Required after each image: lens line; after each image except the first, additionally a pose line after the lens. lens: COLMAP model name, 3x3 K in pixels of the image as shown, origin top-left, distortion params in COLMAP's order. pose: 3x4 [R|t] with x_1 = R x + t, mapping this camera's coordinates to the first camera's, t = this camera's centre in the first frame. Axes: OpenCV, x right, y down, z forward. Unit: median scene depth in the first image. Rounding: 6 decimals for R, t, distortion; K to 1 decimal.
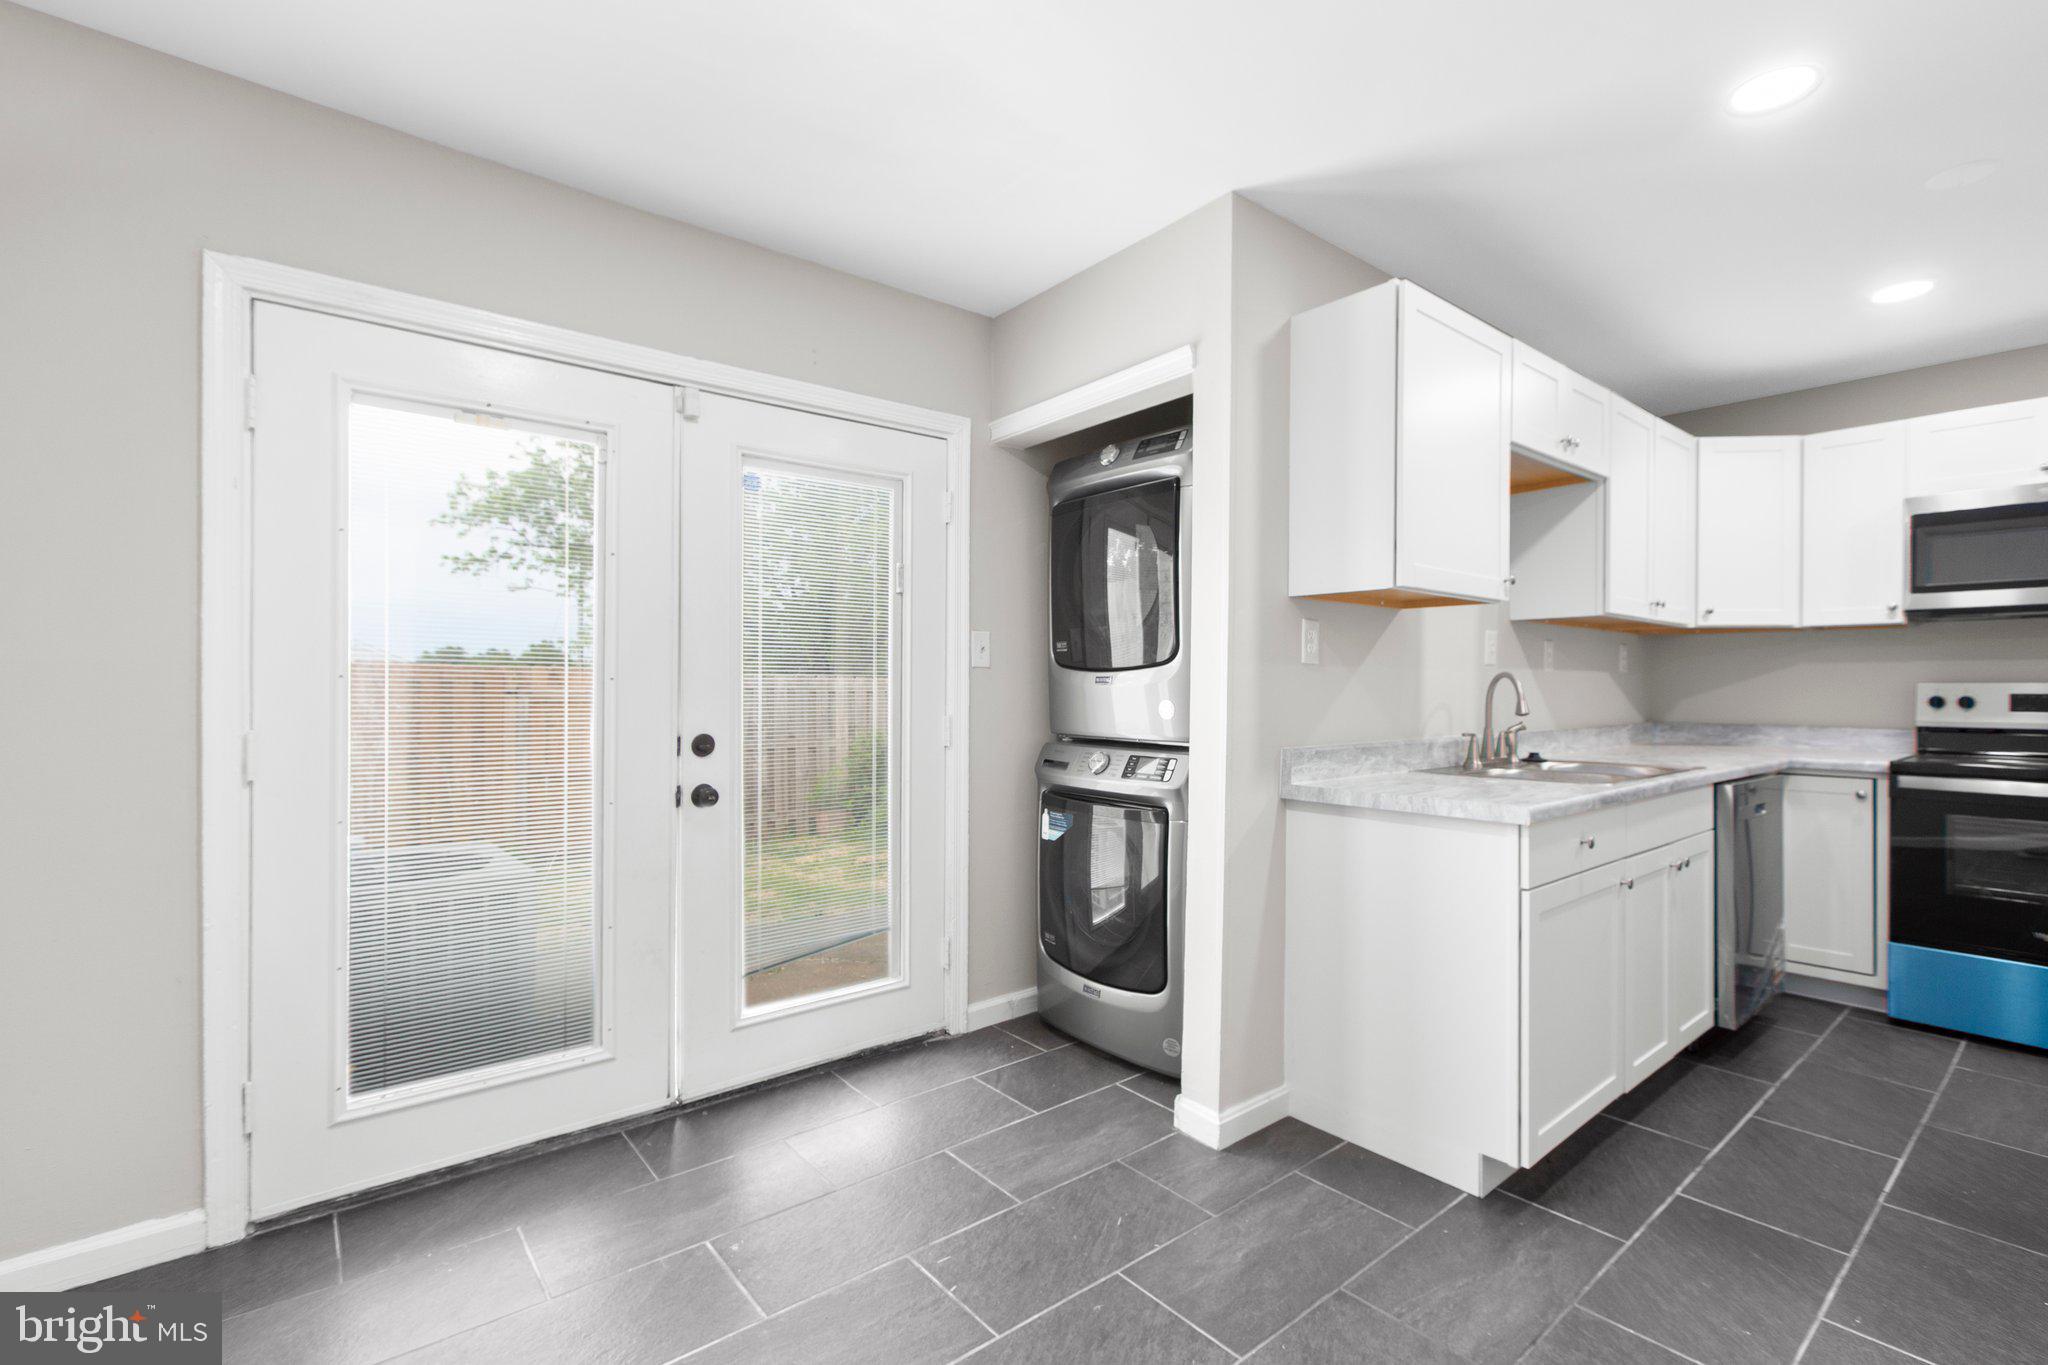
lens RADIAL K [[915.3, 0, 1020.9], [0, 915.3, 685.3], [0, 0, 1]] dist [-0.000432, -0.001110]
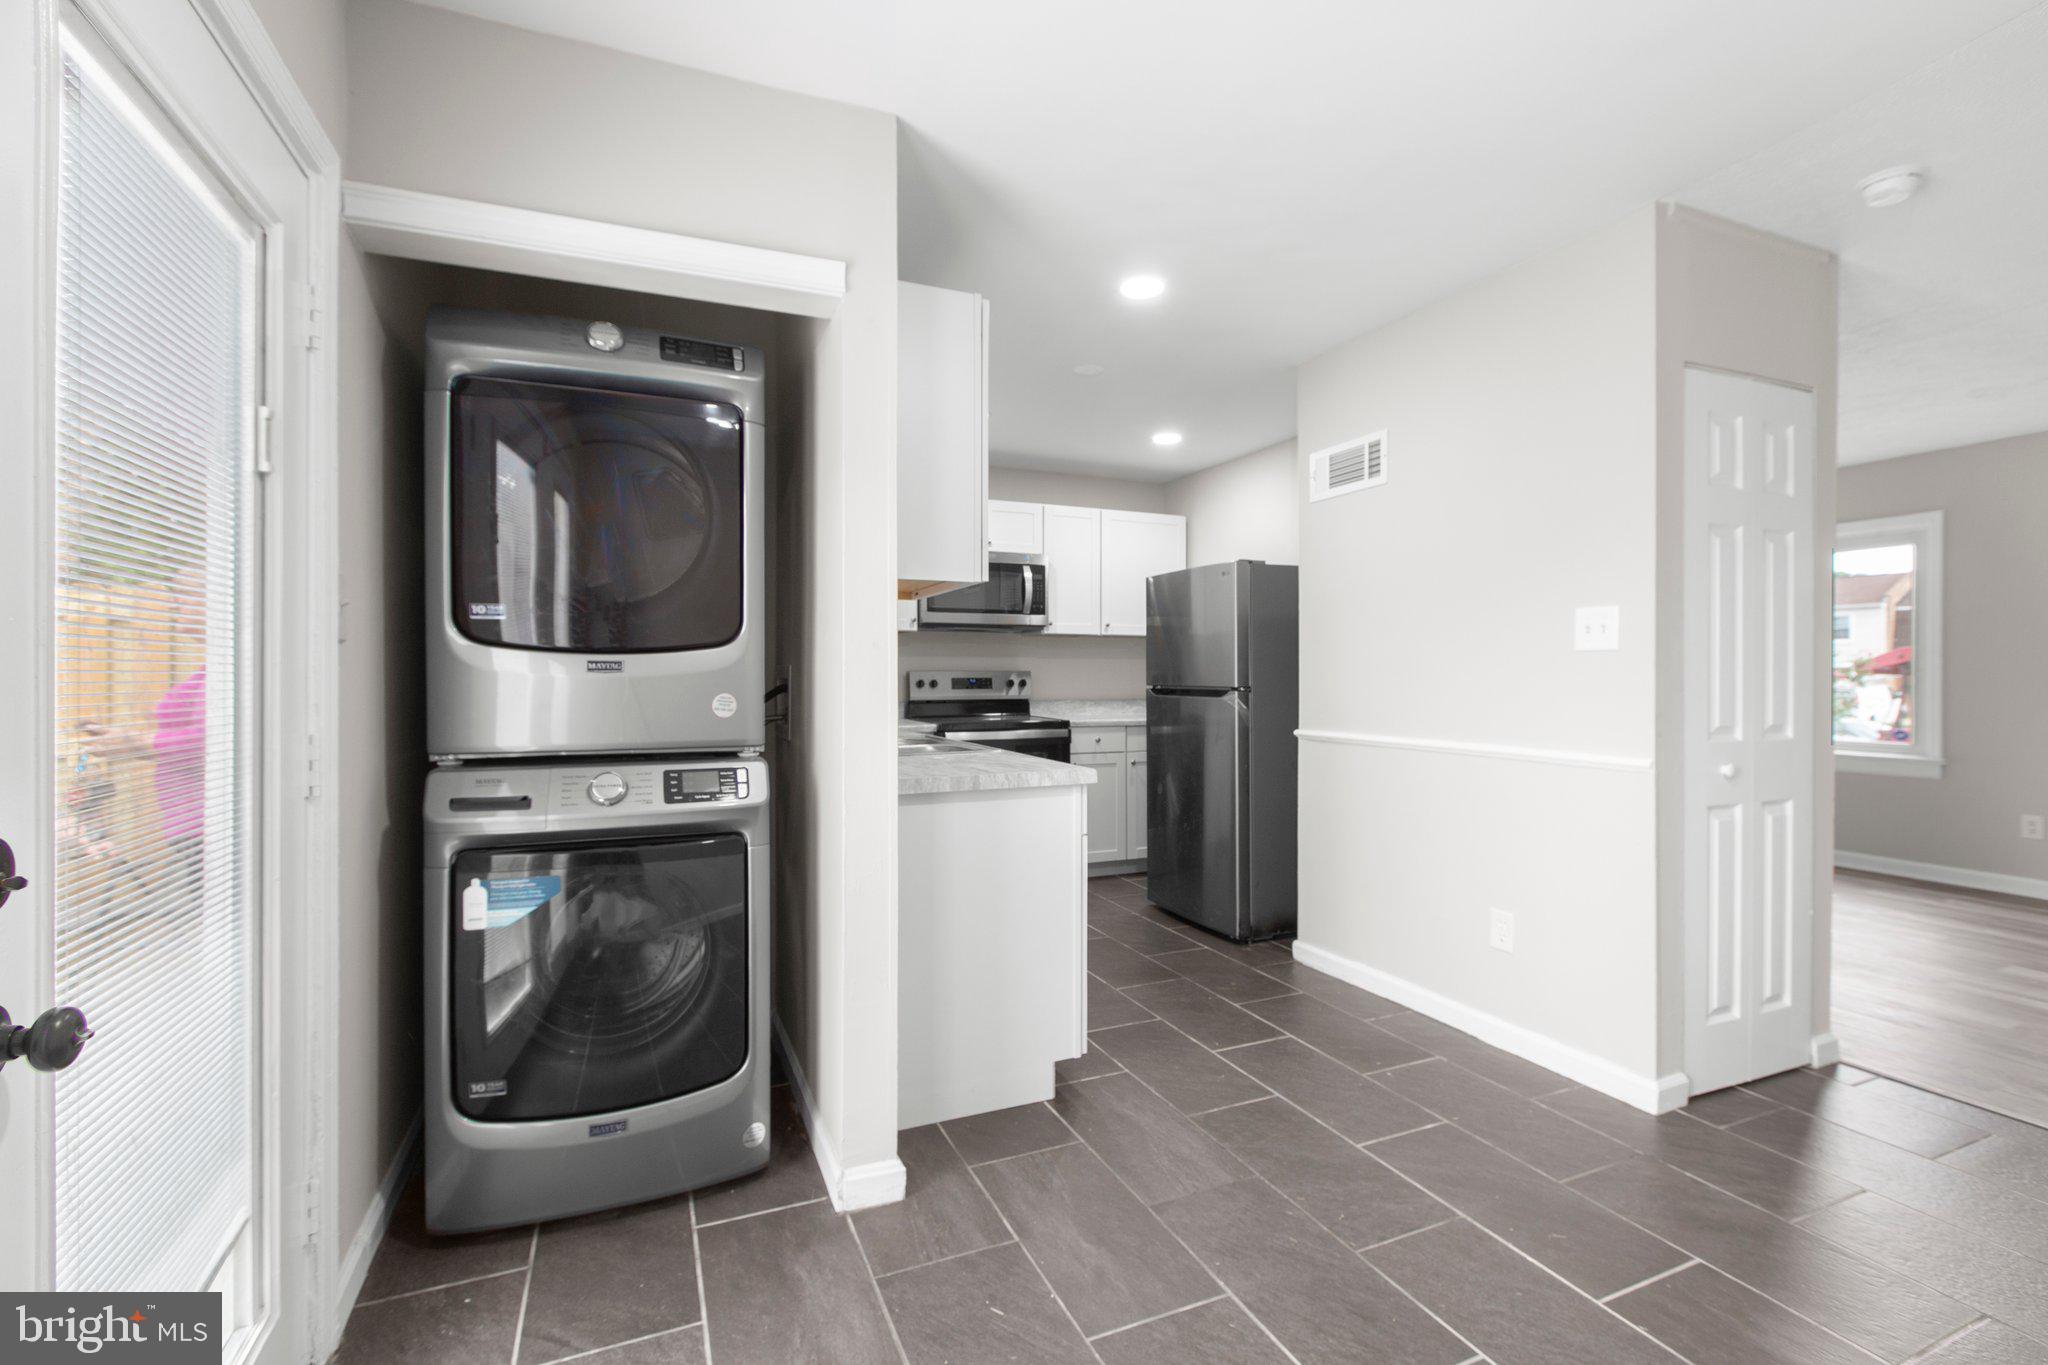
lens RADIAL K [[901.0, 0, 1024.0], [0, 901.0, 682.5], [0, 0, 1]] dist [-0.000141, -0.000156]
pose [[0.273463, -0.011798, 0.961810, -0.453650], [0.002106, 0.999930, 0.011667, -0.001072], [-0.961880, -0.001165, 0.273469, 0.504072]]
